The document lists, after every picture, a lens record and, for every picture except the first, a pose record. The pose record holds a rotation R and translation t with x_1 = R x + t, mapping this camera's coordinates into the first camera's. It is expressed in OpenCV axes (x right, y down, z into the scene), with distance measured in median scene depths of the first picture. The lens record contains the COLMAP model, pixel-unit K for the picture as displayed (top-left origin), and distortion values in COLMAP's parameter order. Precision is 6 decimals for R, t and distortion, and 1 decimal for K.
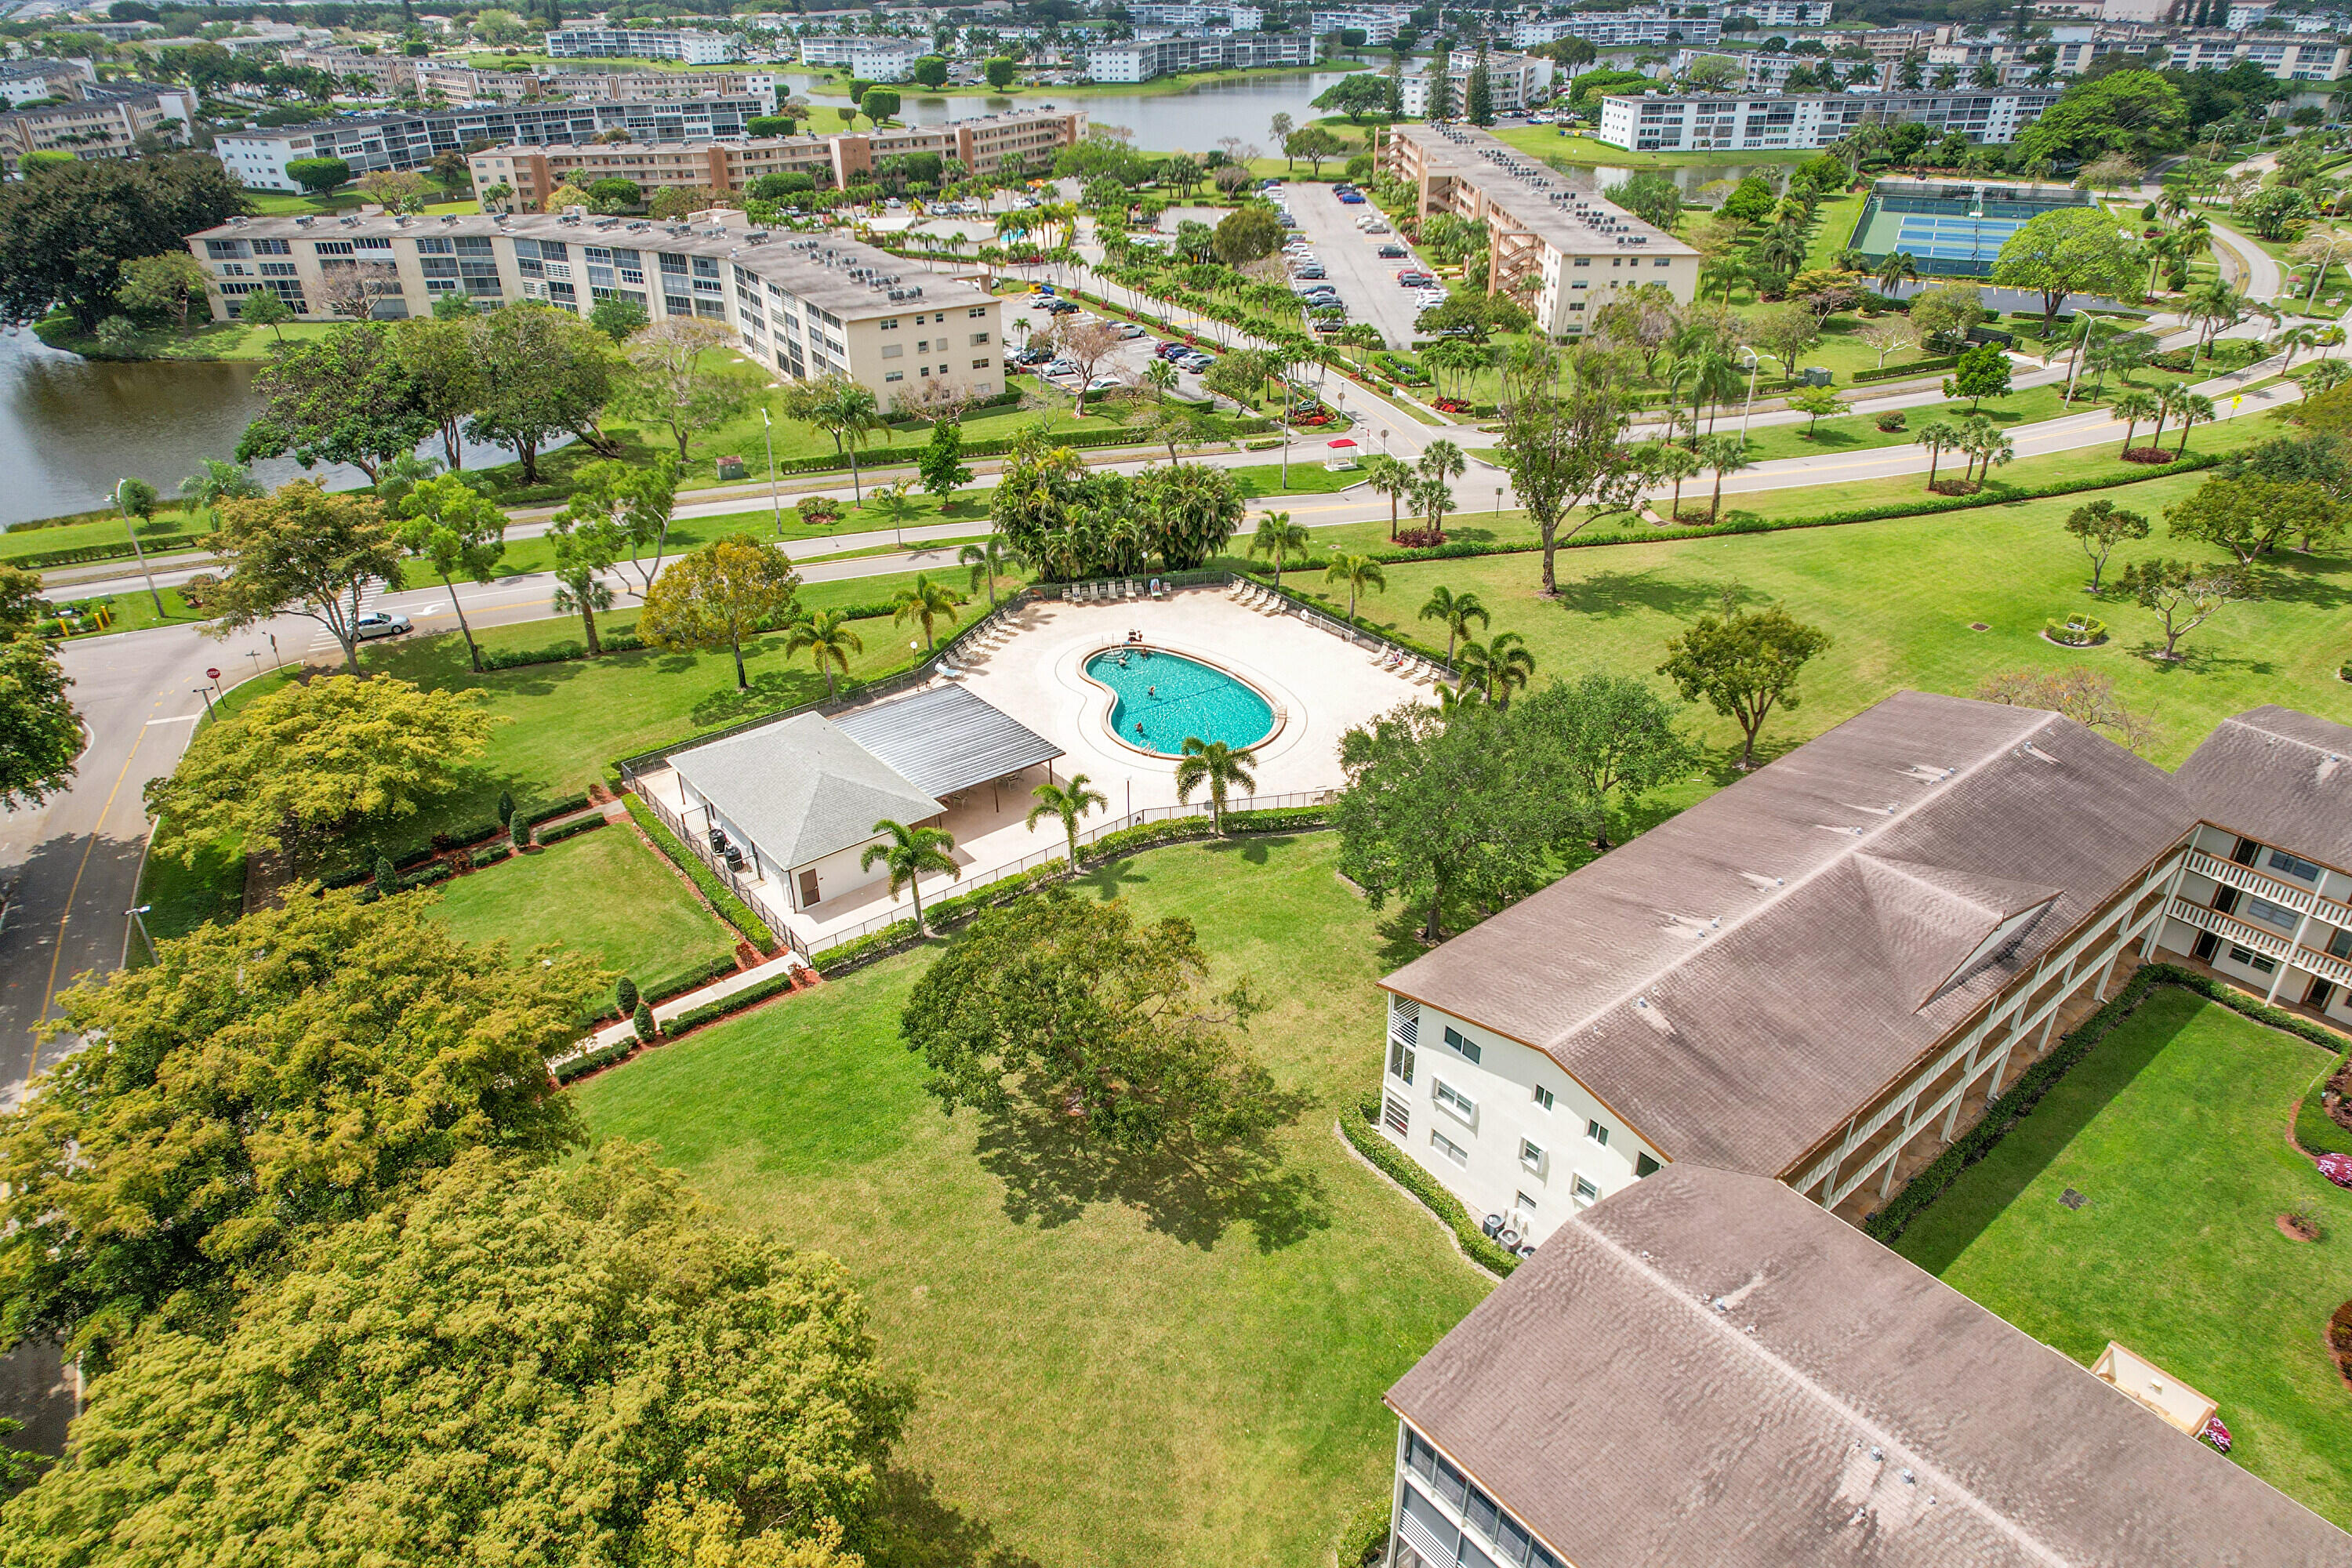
lens RADIAL K [[1492.1, 0, 1187.7], [0, 1492.1, 787.8], [0, 0, 1]] dist [-0.078307, 0.072894]
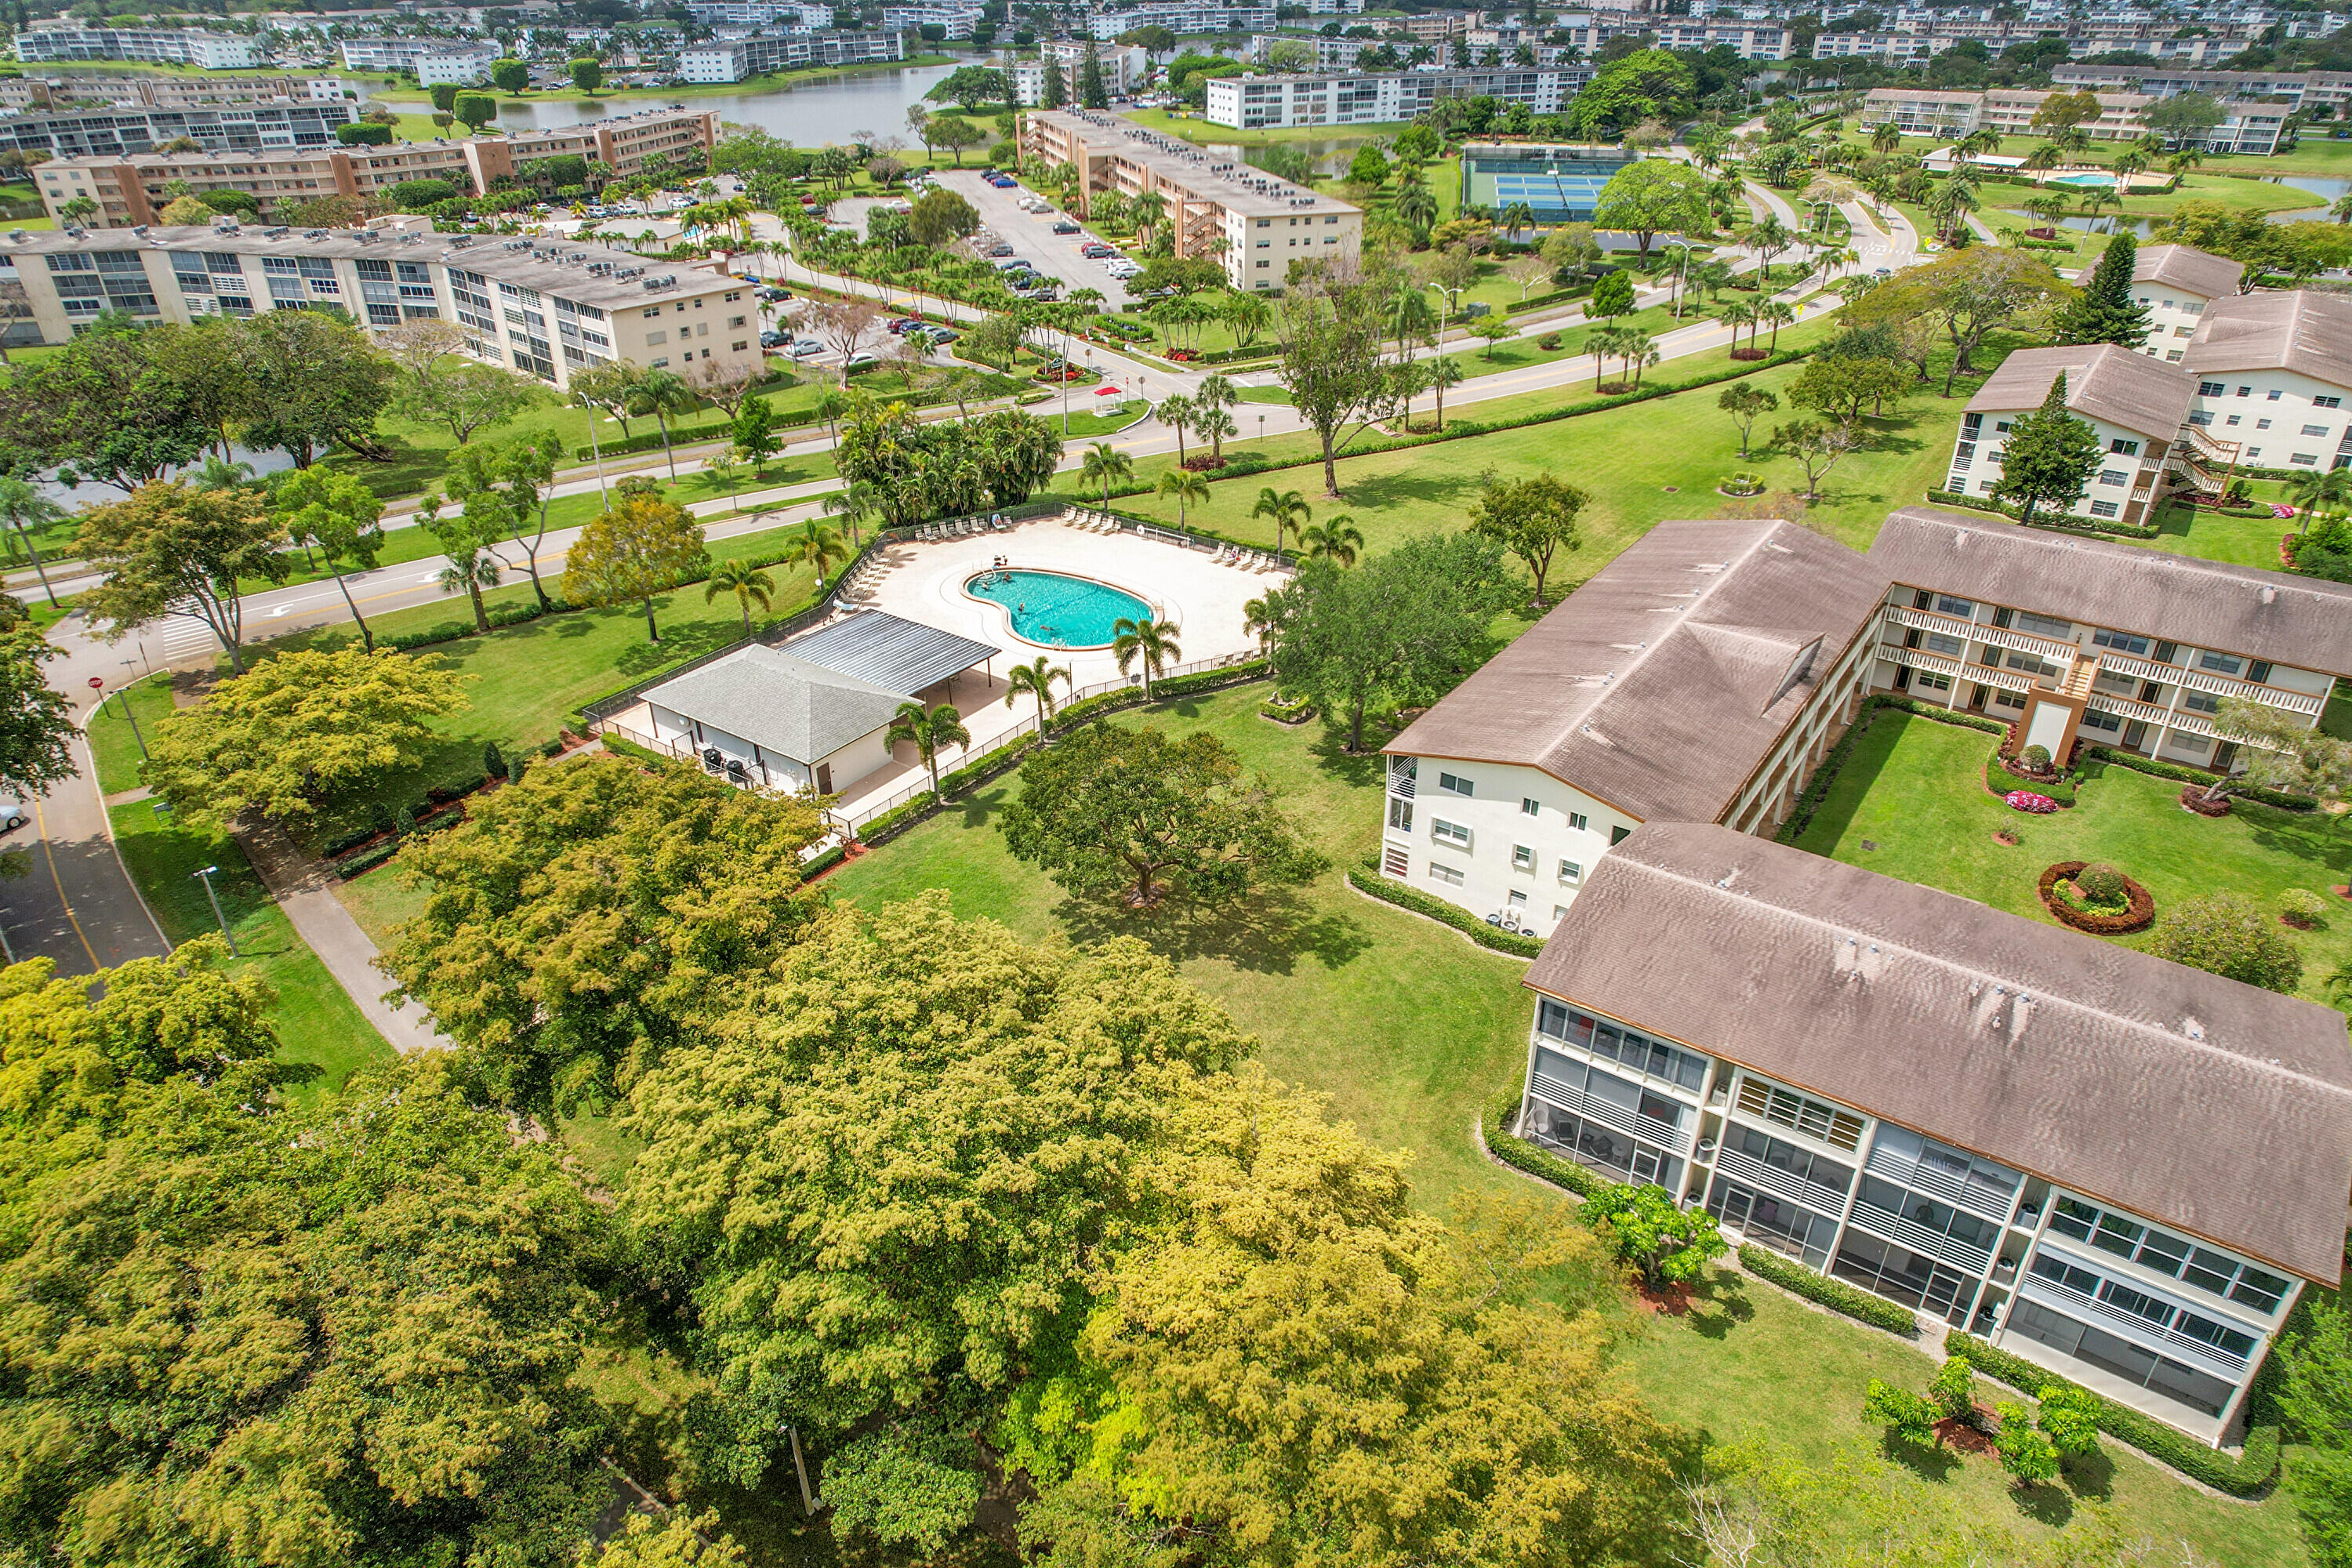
lens RADIAL K [[1492.1, 0, 1187.7], [0, 1492.1, 787.8], [0, 0, 1]] dist [-0.078307, 0.072894]
pose [[0.962263, -0.133902, 0.236897, -0.131217], [0.133306, 0.990900, 0.018607, 0.045117], [-0.237233, 0.013675, 0.971357, -0.078093]]
